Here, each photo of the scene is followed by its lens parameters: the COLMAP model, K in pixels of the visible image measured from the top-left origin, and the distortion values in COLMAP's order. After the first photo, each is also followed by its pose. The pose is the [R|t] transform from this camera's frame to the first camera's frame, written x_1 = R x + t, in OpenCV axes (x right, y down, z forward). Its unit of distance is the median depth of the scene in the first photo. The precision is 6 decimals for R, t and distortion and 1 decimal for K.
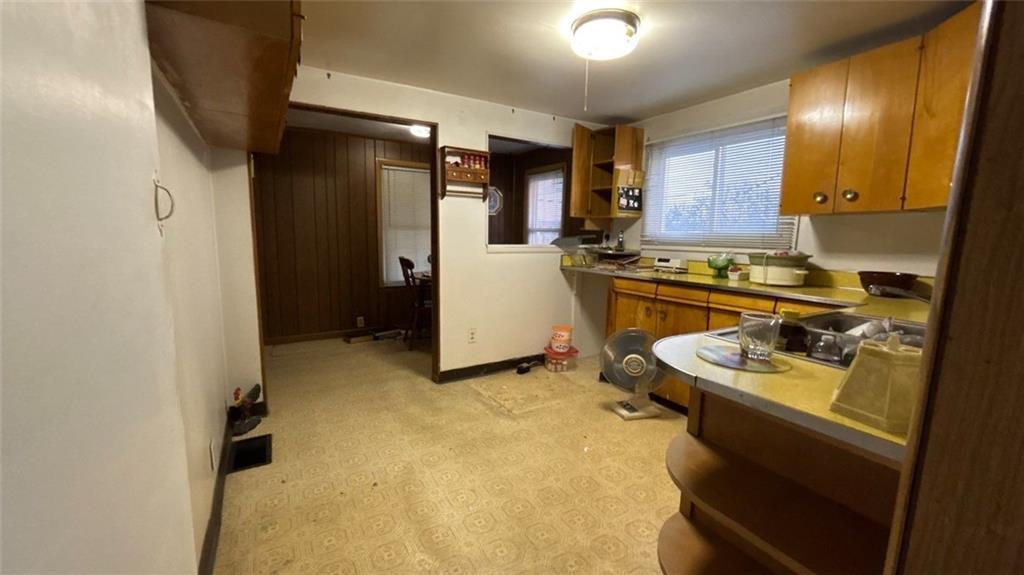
lens RADIAL K [[410.3, 0, 516.5], [0, 410.3, 289.4], [0, 0, 1]] dist [-0.001942, 0.001392]
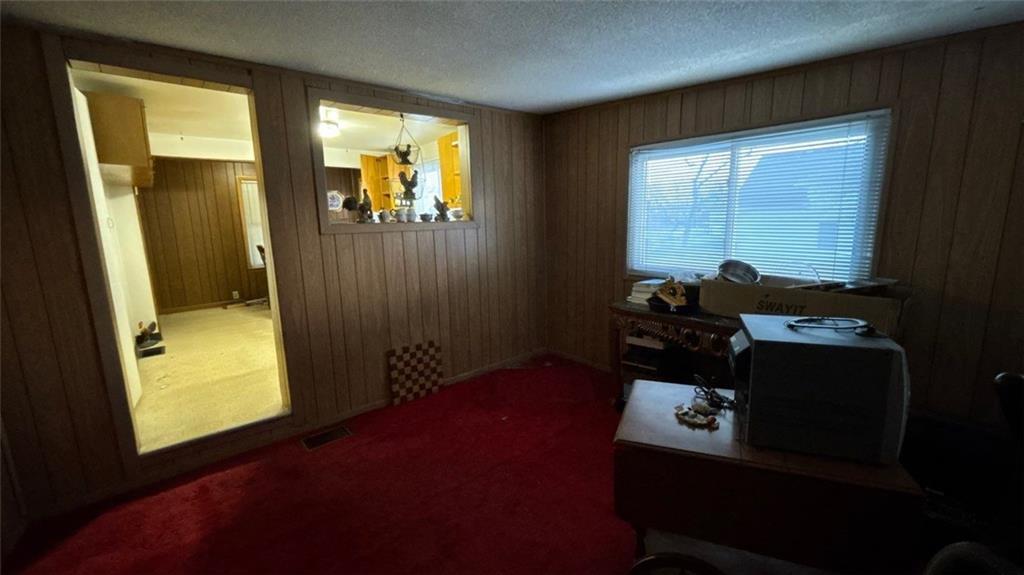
lens RADIAL K [[410.3, 0, 509.0], [0, 410.3, 287.4], [0, 0, 1]] dist [-0.001942, 0.001392]
pose [[0.986200, -0.077272, 0.146417, 0.557690], [0.073027, 0.996745, 0.034159, 0.125906], [-0.148580, -0.022995, 0.988633, -0.855379]]
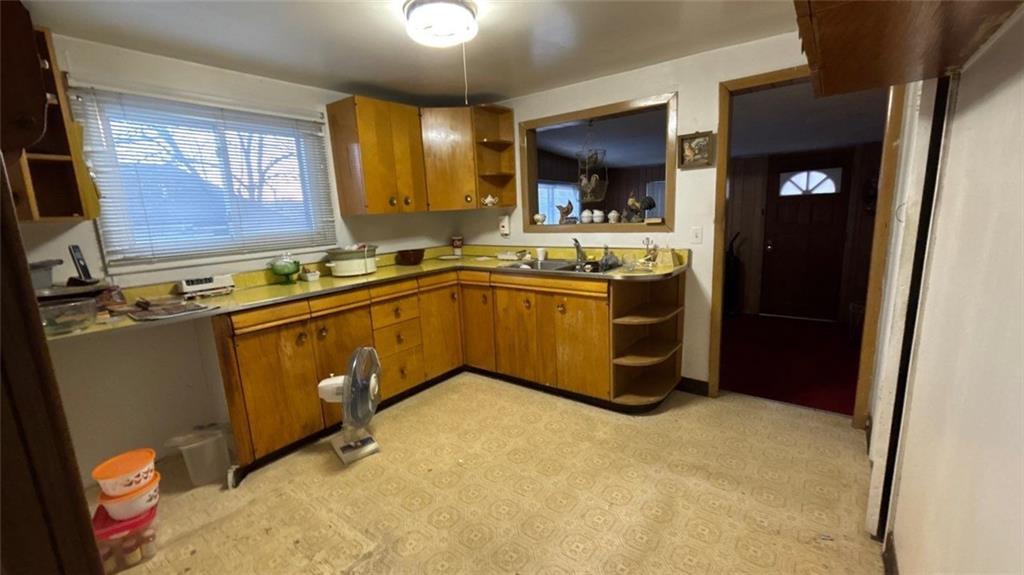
lens RADIAL K [[410.3, 0, 507.2], [0, 410.3, 289.7], [0, 0, 1]] dist [-0.001942, 0.001392]
pose [[-0.351667, -0.179755, 0.918705, -0.544938], [0.163065, 0.954624, 0.249202, -0.173760], [-0.921814, 0.237445, -0.306398, 0.892253]]
